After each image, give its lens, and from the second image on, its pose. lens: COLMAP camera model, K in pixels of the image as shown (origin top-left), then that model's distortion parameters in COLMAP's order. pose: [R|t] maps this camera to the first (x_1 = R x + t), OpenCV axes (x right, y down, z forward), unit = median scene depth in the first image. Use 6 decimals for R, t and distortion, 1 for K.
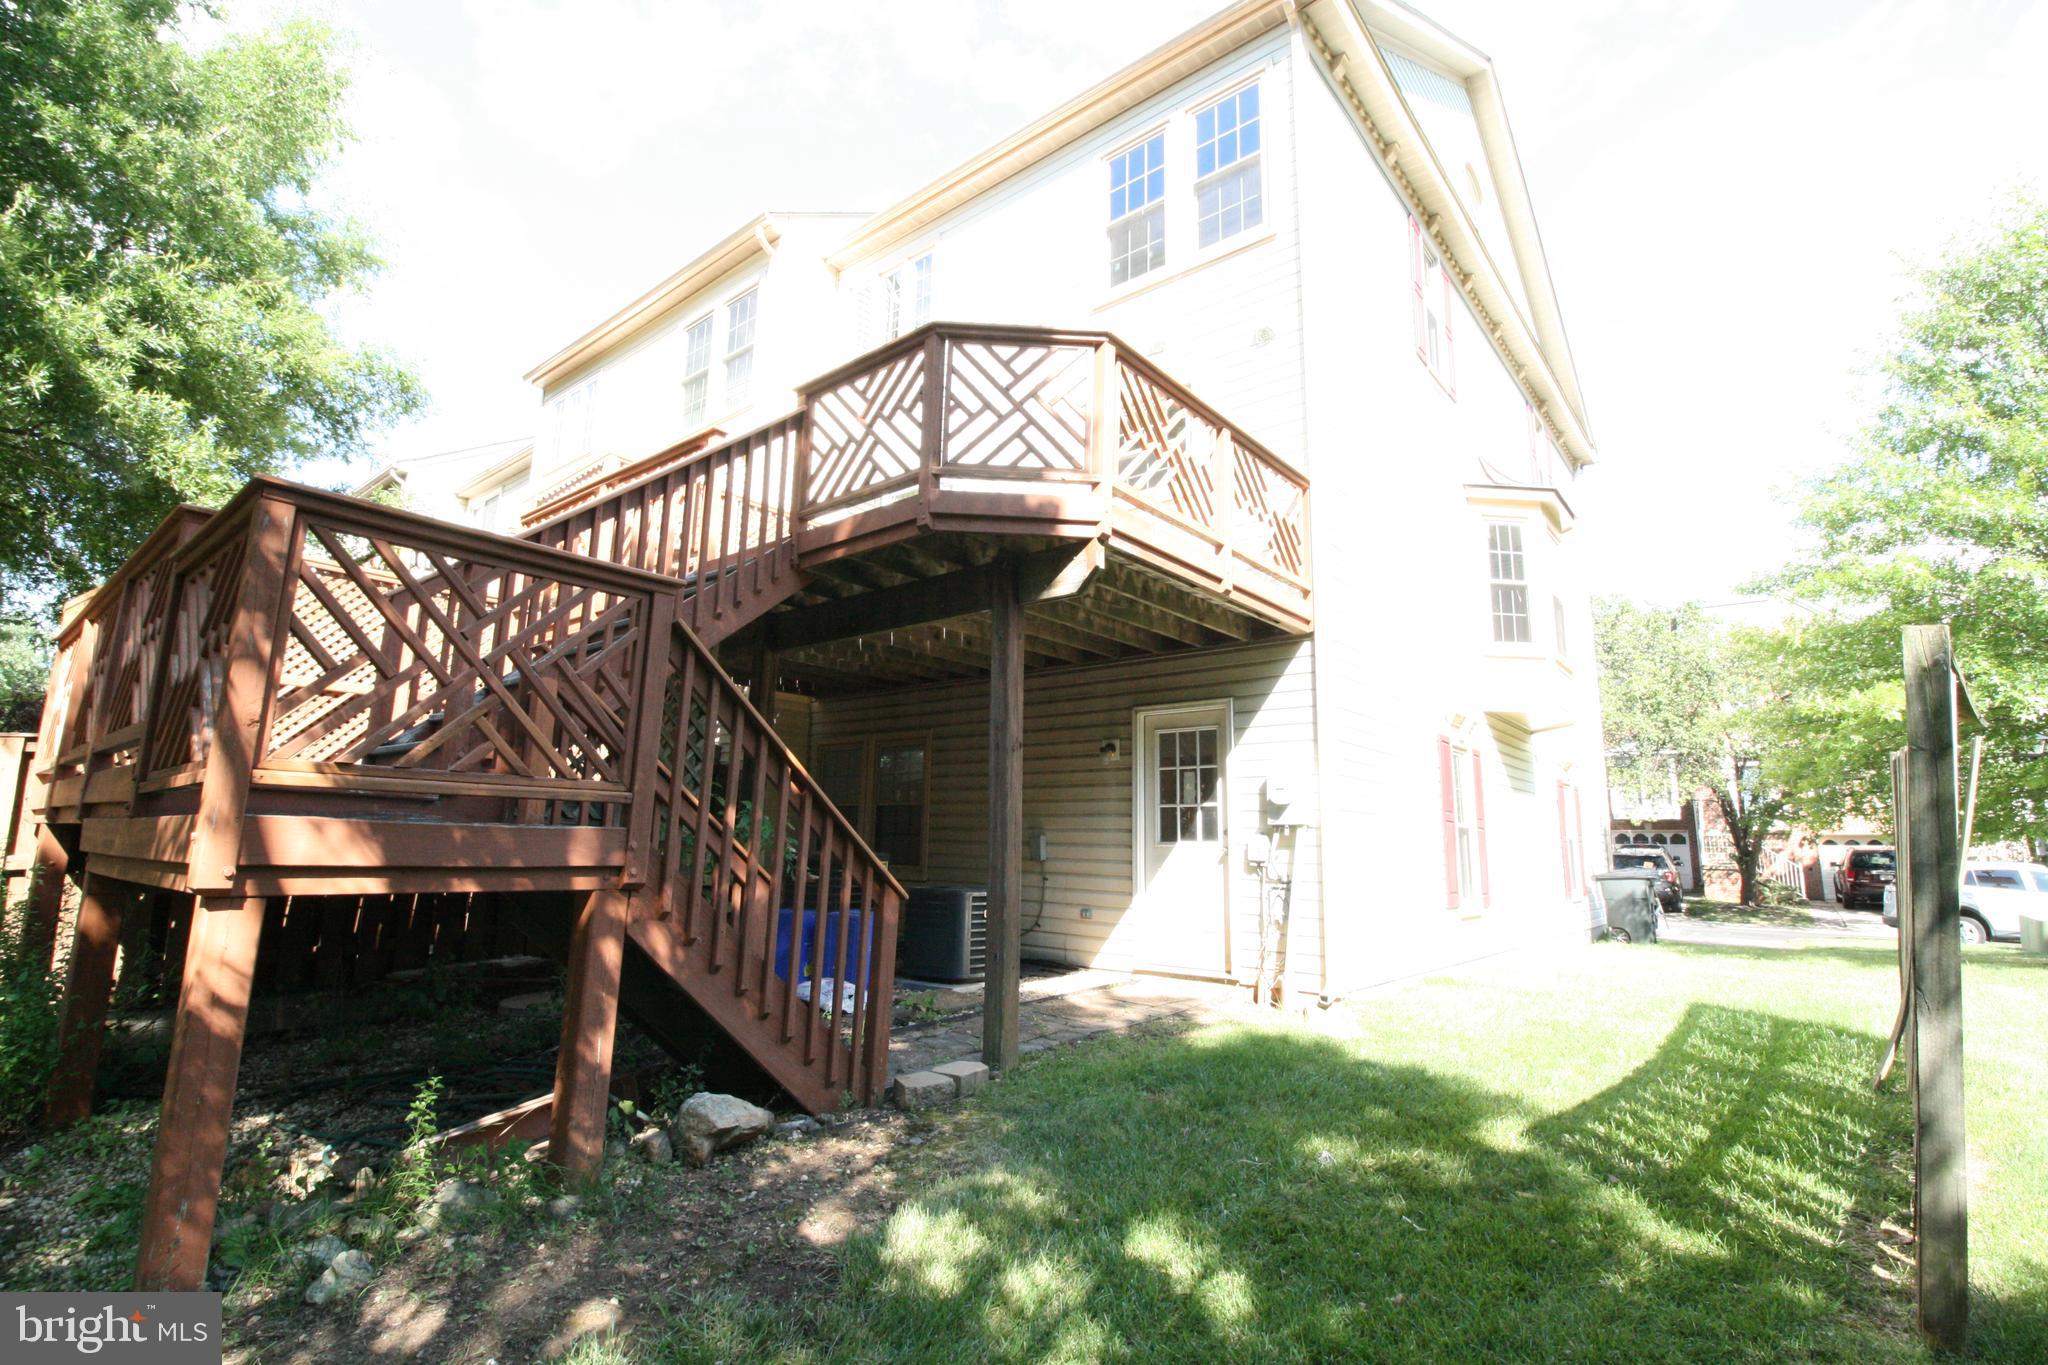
lens RADIAL K [[945.6, 0, 1030.3], [0, 945.6, 671.2], [0, 0, 1]] dist [0.002511, -0.007724]
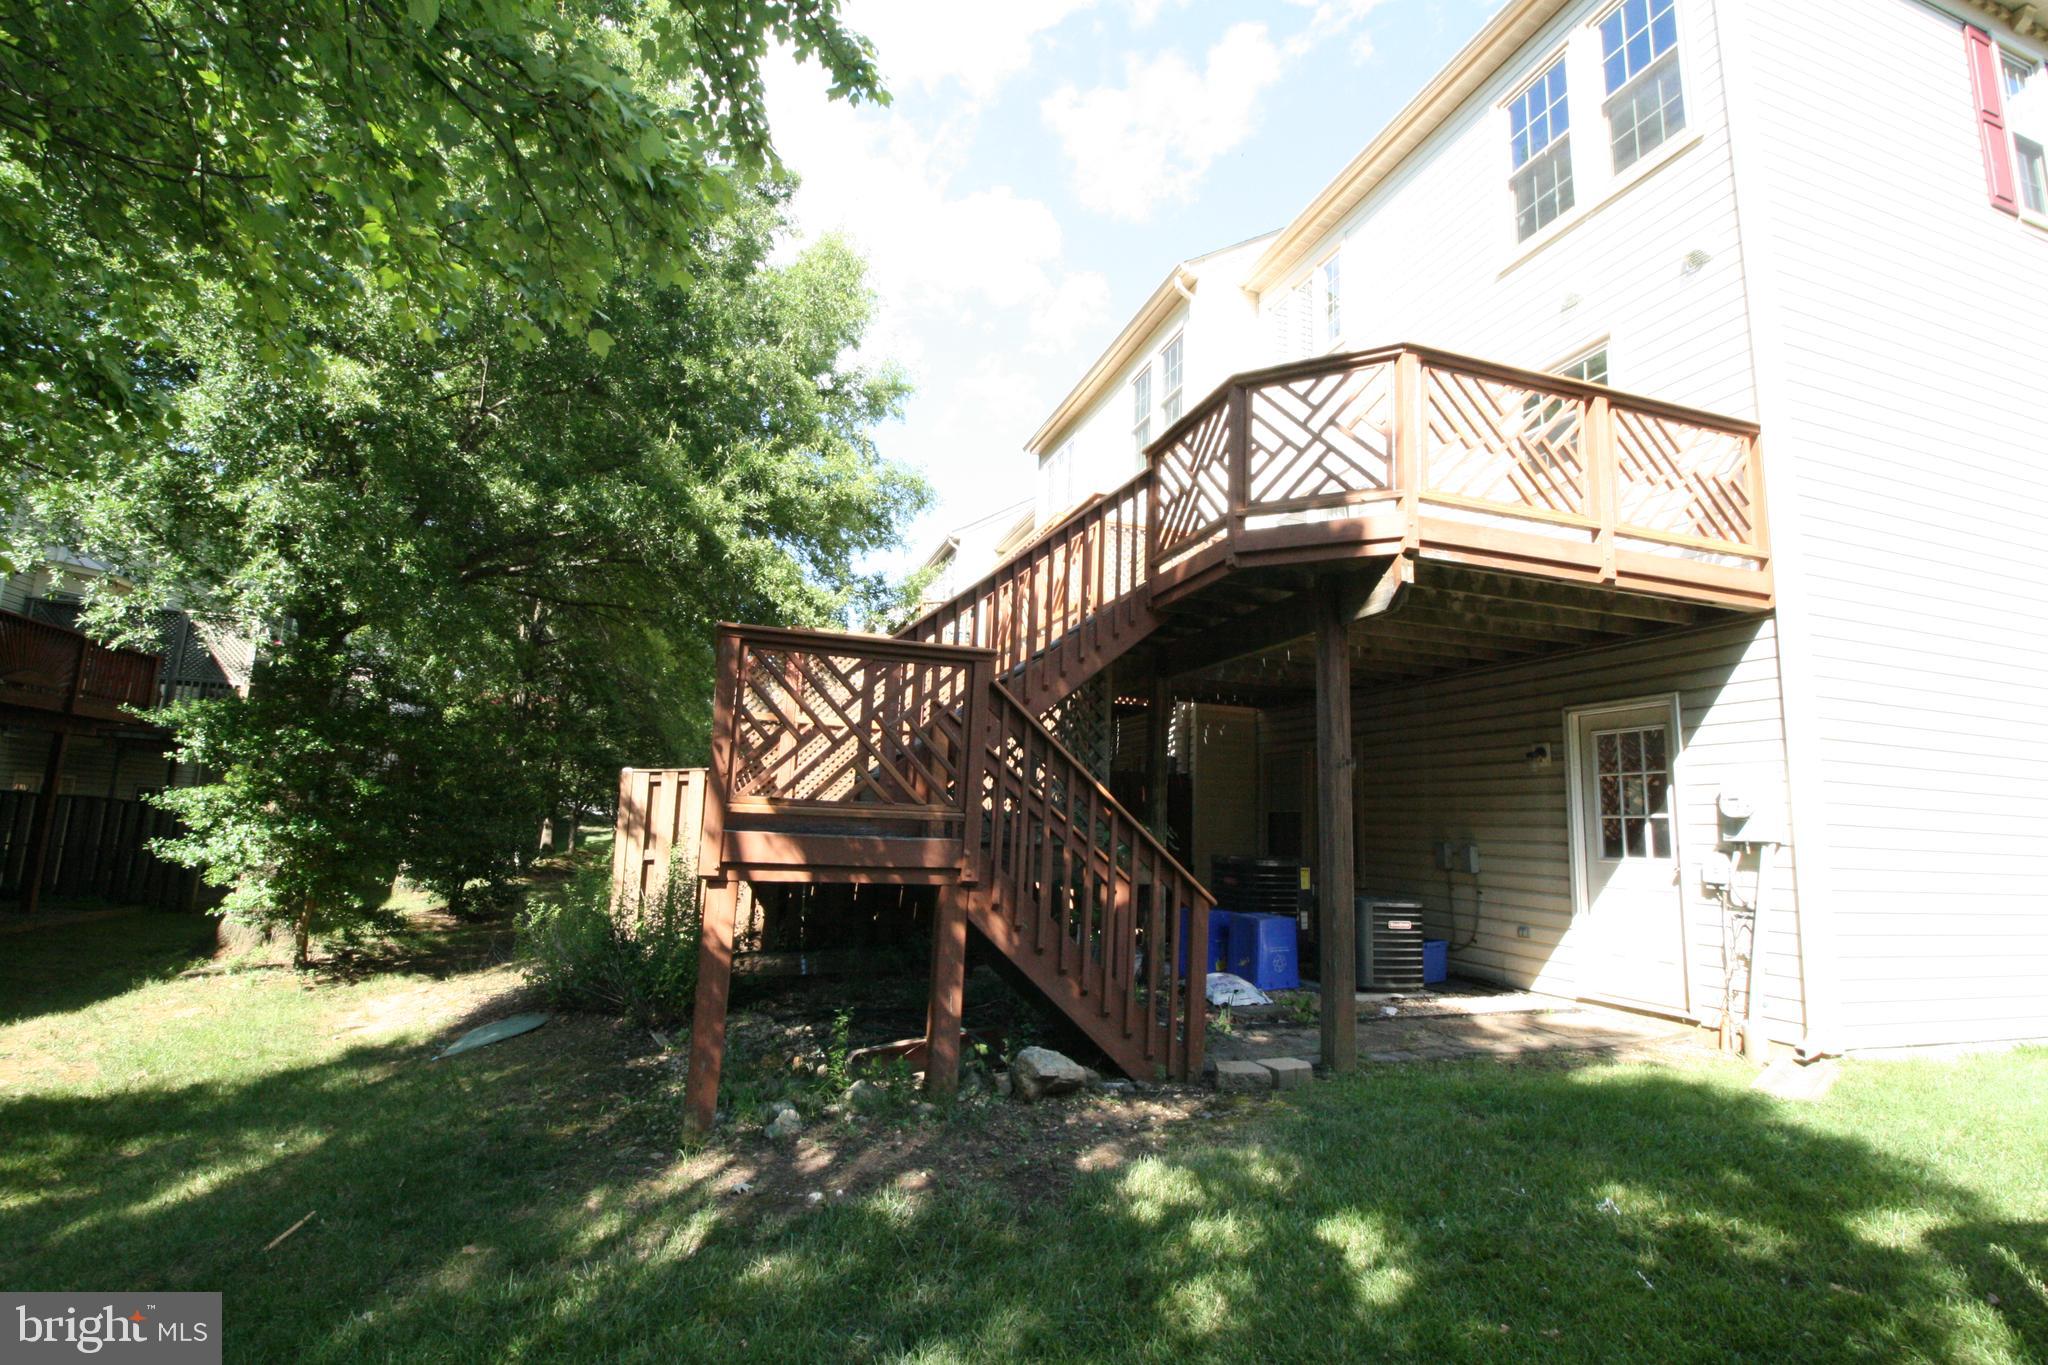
lens RADIAL K [[945.6, 0, 1027.6], [0, 945.6, 678.8], [0, 0, 1]] dist [0.002511, -0.007724]
pose [[0.848501, -0.070630, -0.524459, 0.239227], [0.075015, 0.997099, -0.012917, -0.024910], [0.523850, -0.028383, 0.851338, -0.057692]]
